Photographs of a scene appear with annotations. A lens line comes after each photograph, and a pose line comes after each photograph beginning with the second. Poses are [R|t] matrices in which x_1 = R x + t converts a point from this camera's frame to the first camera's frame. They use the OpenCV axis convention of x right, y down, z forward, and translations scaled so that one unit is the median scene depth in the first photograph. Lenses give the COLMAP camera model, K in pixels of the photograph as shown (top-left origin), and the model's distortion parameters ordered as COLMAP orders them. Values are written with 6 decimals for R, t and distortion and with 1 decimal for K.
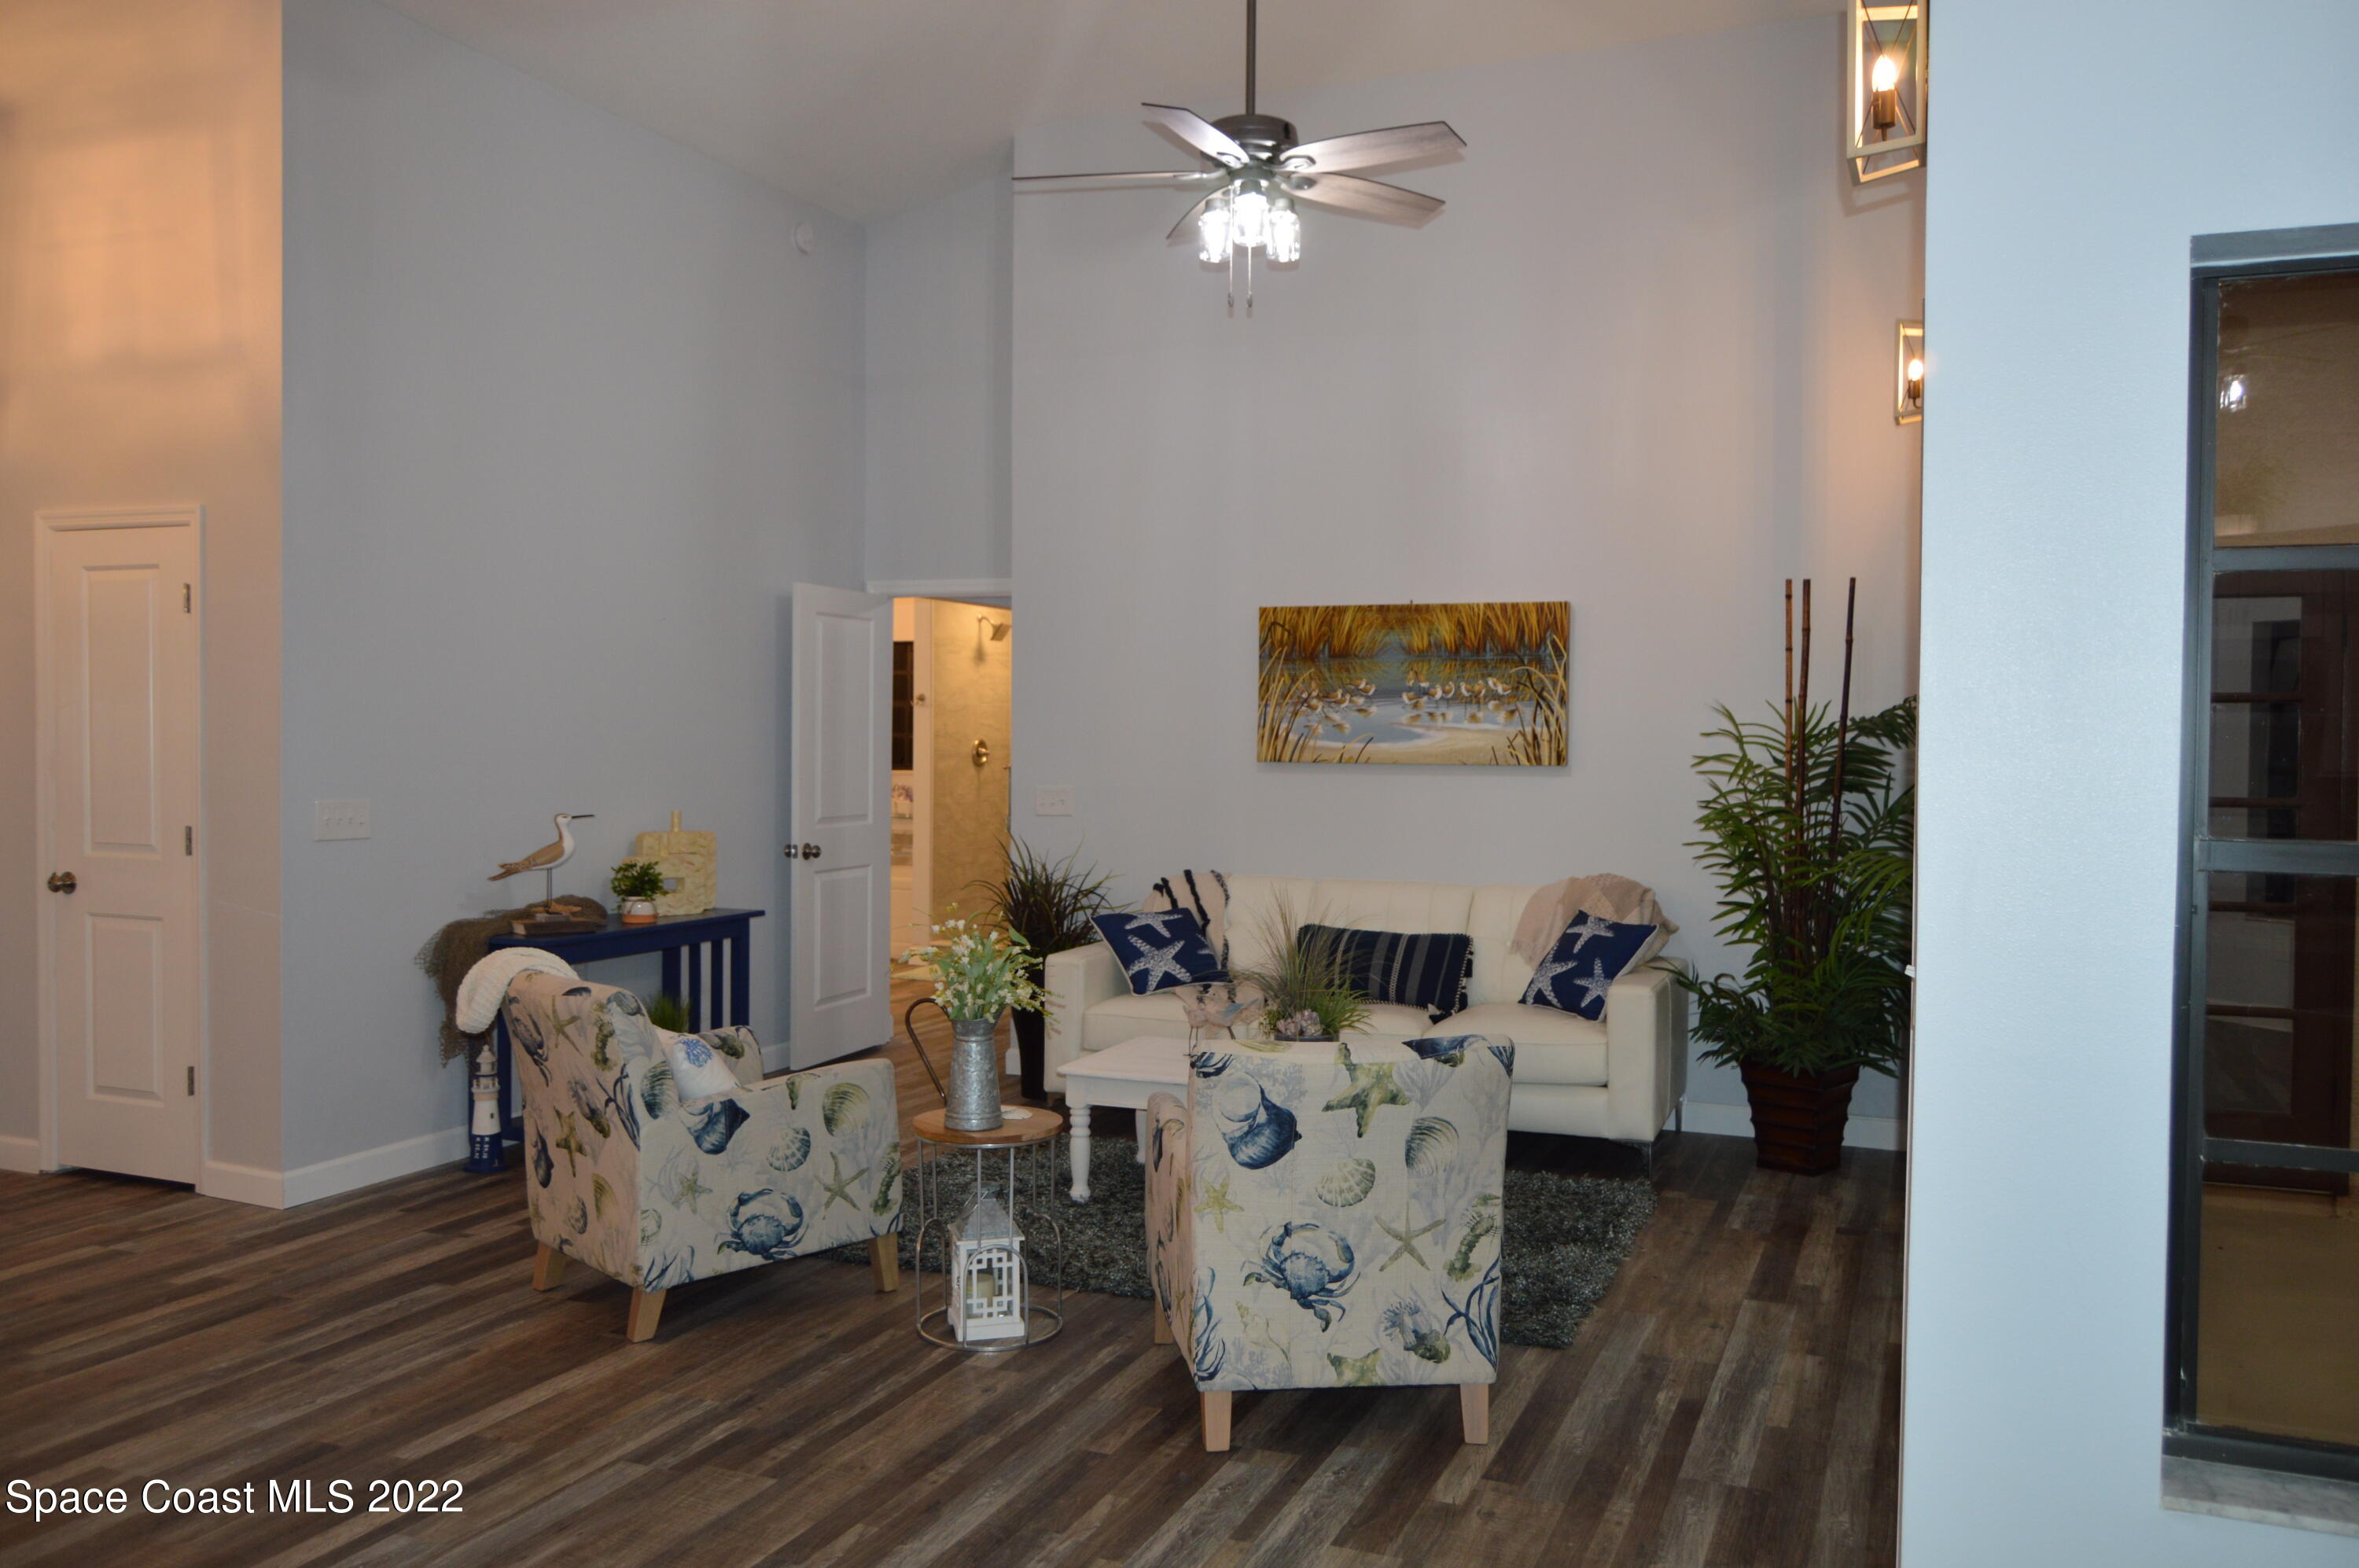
lens RADIAL K [[1852.9, 0, 1191.1], [0, 1852.9, 782.4], [0, 0, 1]] dist [-0.016287, 0.013515]
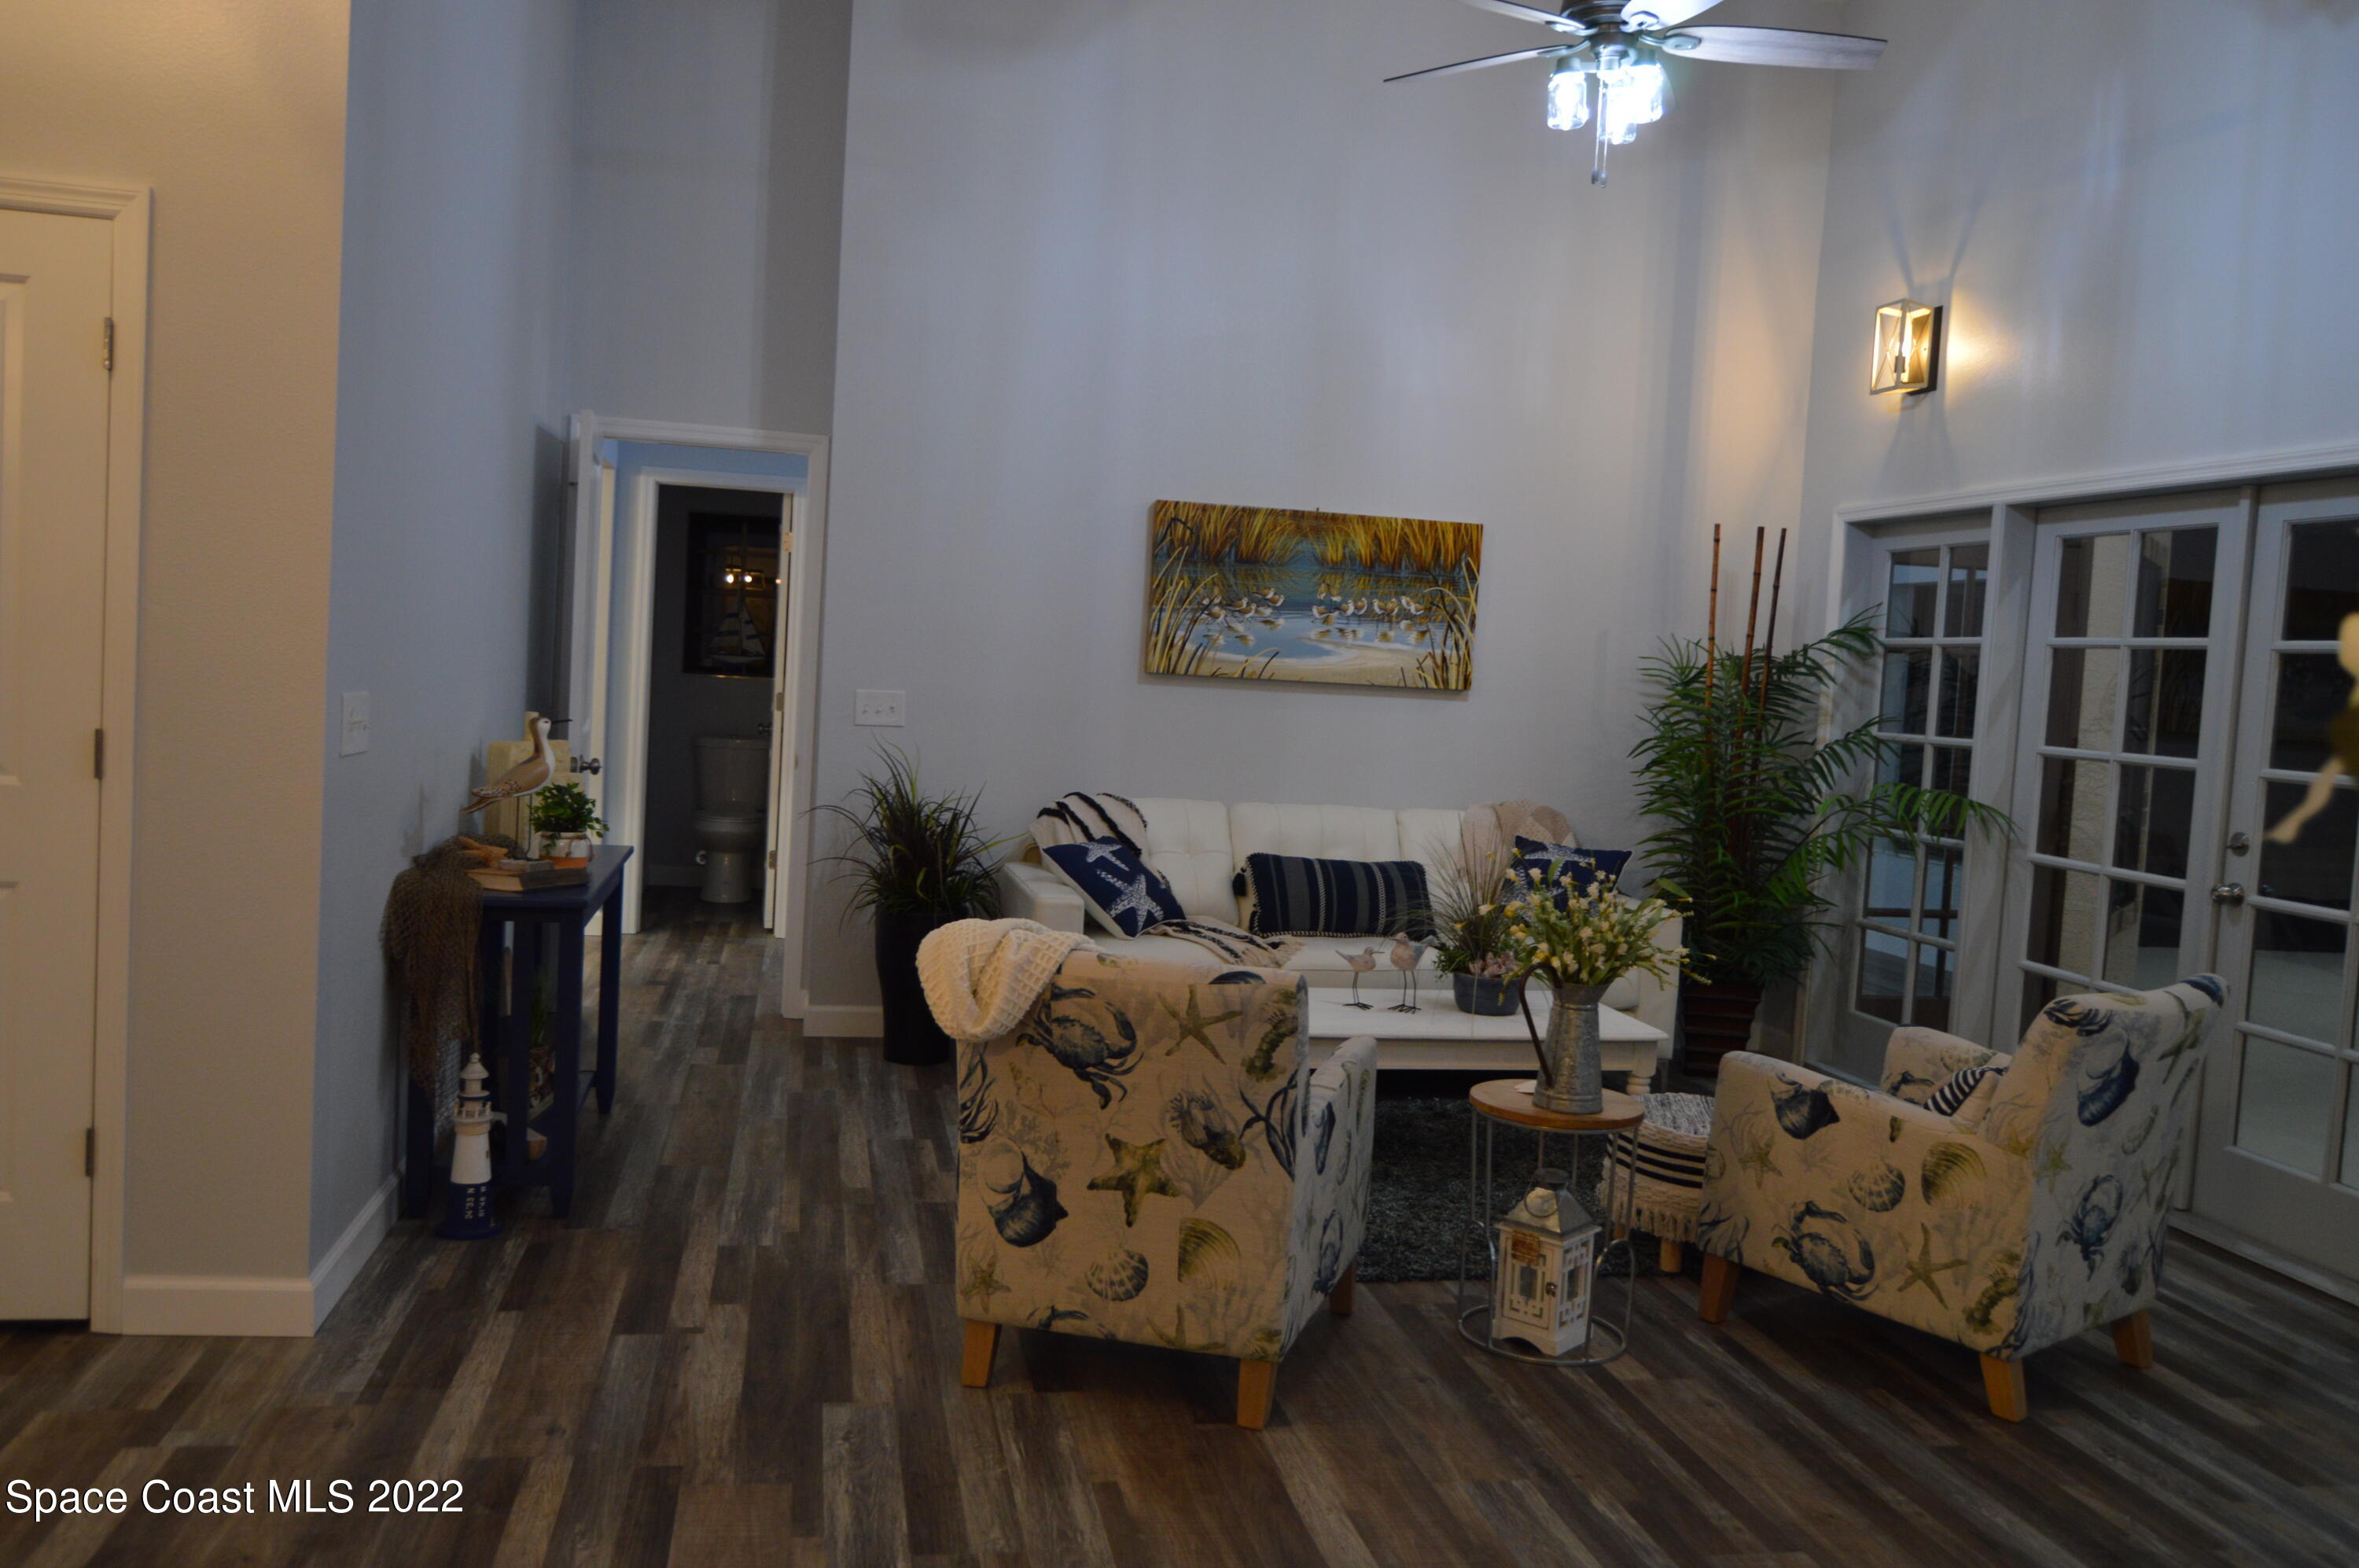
lens RADIAL K [[1872.5, 0, 1192.7], [0, 1872.5, 785.2], [0, 0, 1]] dist [-0.011062, 0.004305]
pose [[0.828483, 0.003733, 0.560002, -0.579034], [-0.034873, 0.998381, 0.044937, 0.002367], [-0.558927, -0.056759, 0.827272, 0.298479]]
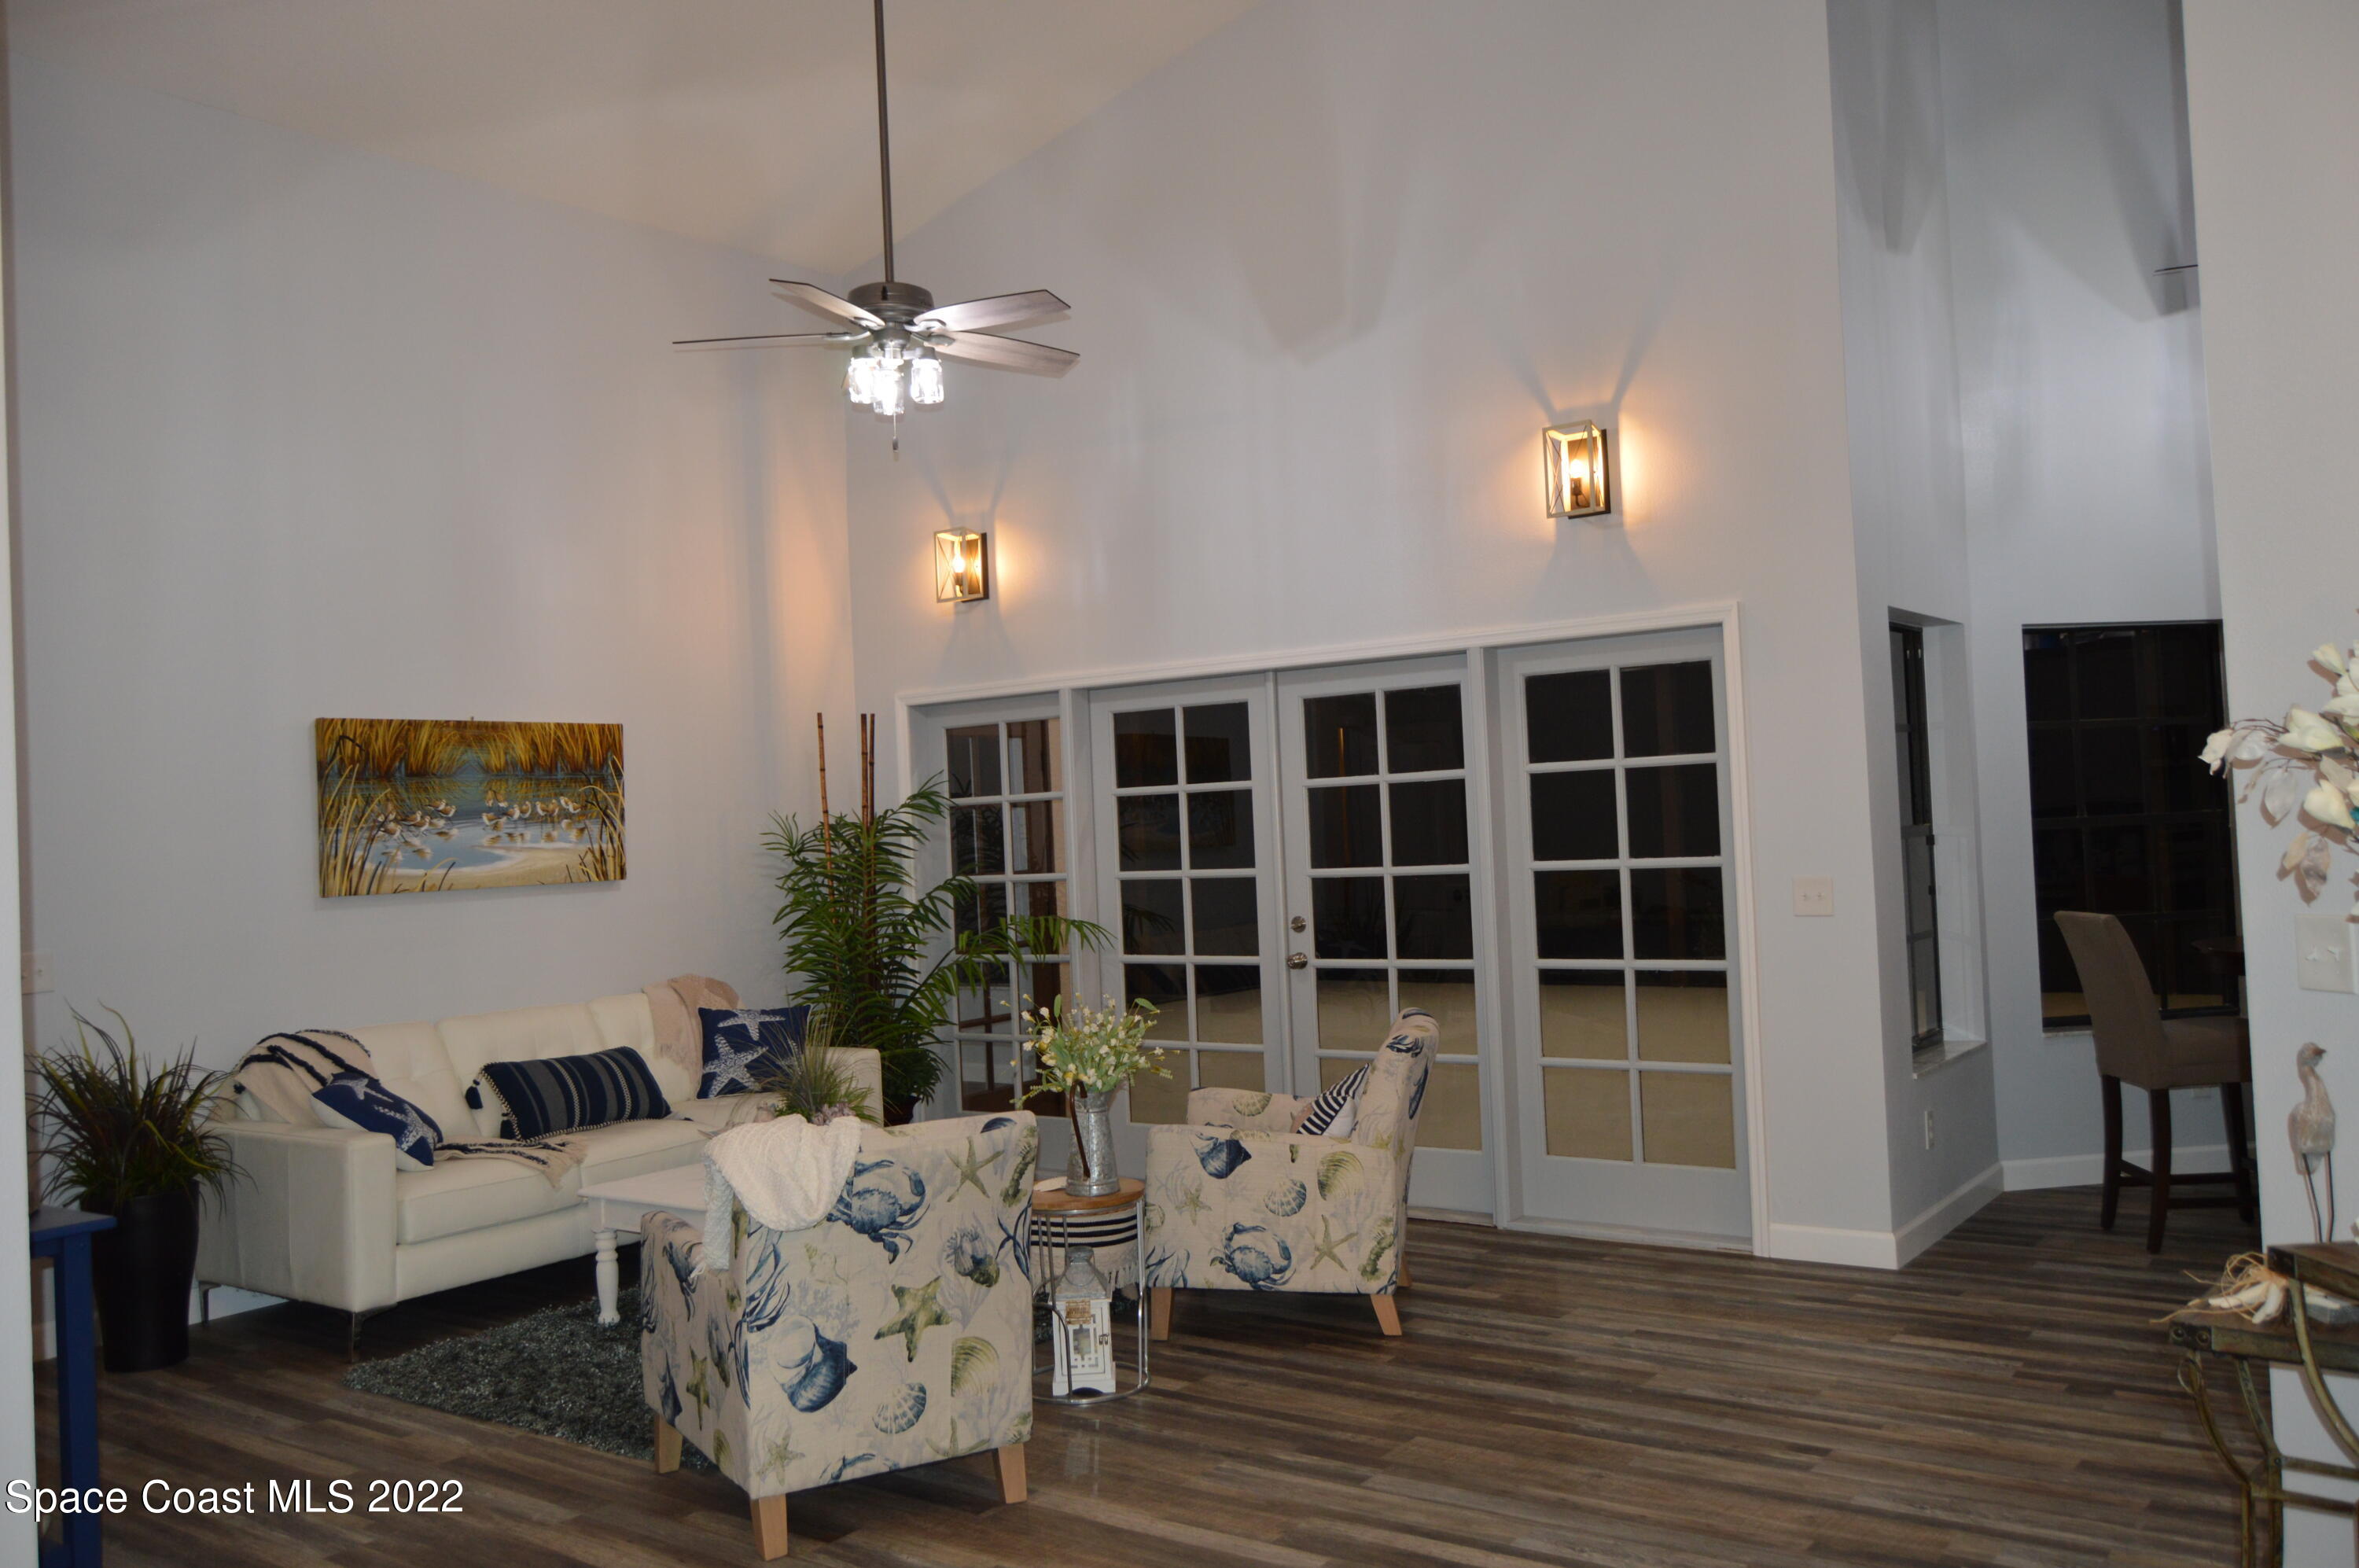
lens RADIAL K [[1872.5, 0, 1192.7], [0, 1872.5, 785.2], [0, 0, 1]] dist [-0.011062, 0.004305]
pose [[0.242719, 0.002645, 0.970093, -0.900917], [0.074944, 0.996957, -0.021469, -0.018403], [-0.967197, 0.077914, 0.241782, 0.510301]]
